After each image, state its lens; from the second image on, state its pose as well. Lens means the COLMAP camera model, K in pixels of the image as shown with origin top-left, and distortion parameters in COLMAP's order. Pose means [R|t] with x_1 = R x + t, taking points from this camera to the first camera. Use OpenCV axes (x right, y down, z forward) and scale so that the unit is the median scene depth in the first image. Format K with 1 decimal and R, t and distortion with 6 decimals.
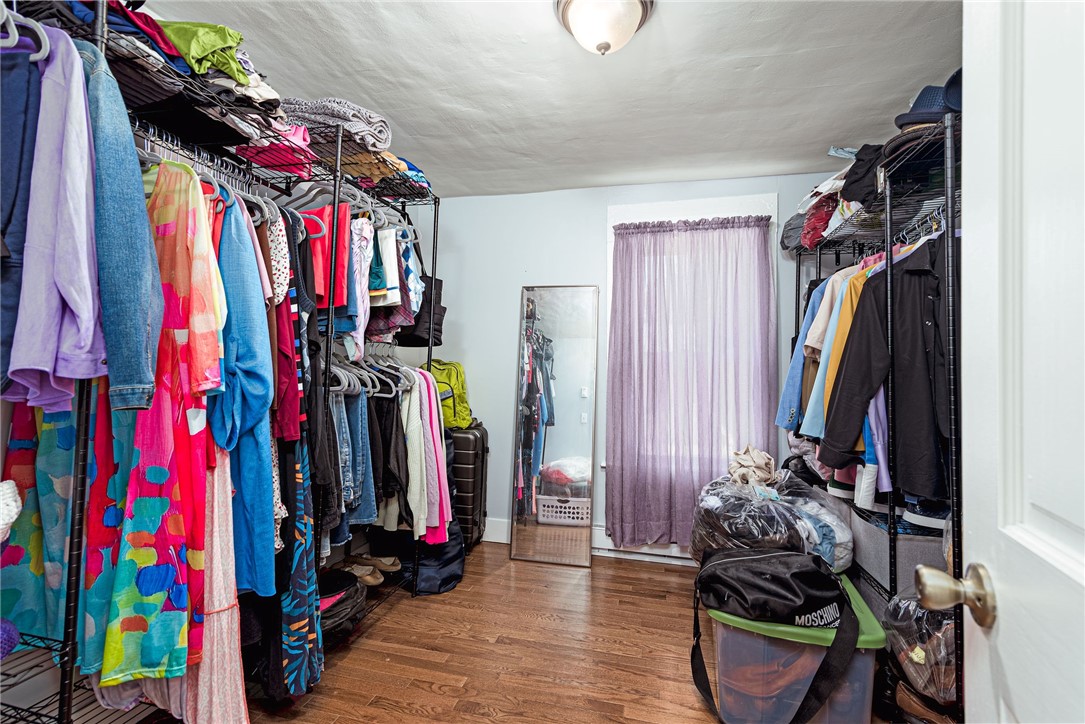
lens RADIAL K [[489.1, 0, 541.7], [0, 489.1, 359.7], [0, 0, 1]] dist [0.003965, 0.000049]
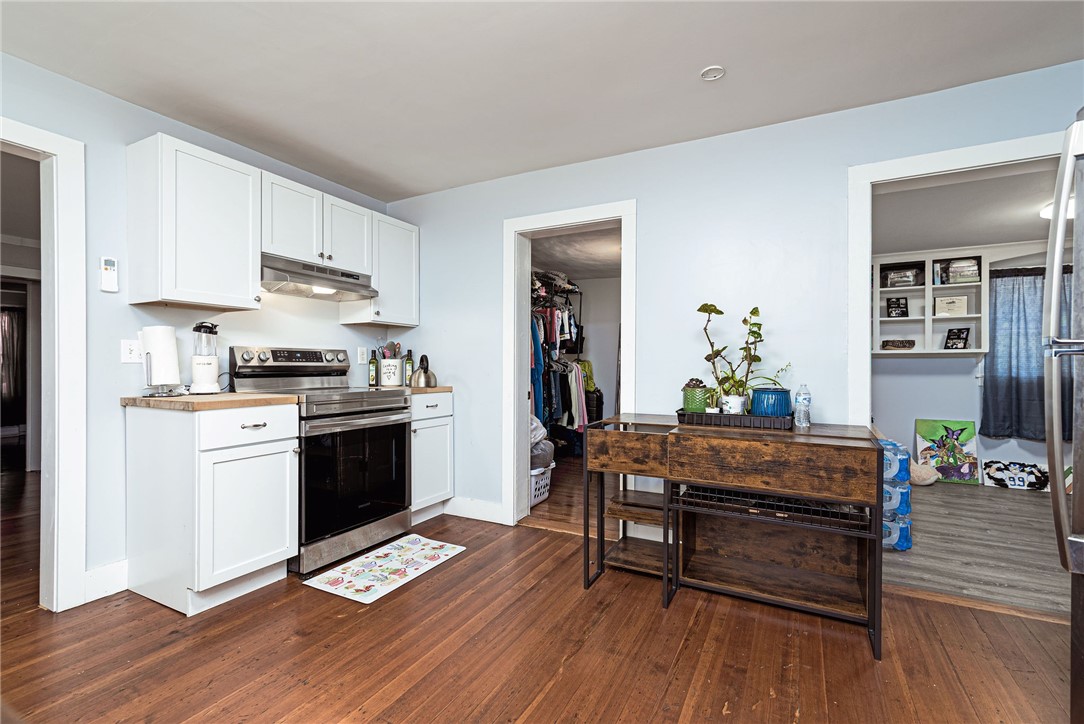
lens RADIAL K [[488.7, 0, 542.1], [0, 488.7, 365.1], [0, 0, 1]] dist [0.003965, 0.000049]
pose [[0.970905, 0.000541, -0.239462, 0.194384], [0.005215, 0.999713, 0.023403, -0.031013], [0.239406, -0.023971, 0.970624, -1.538199]]
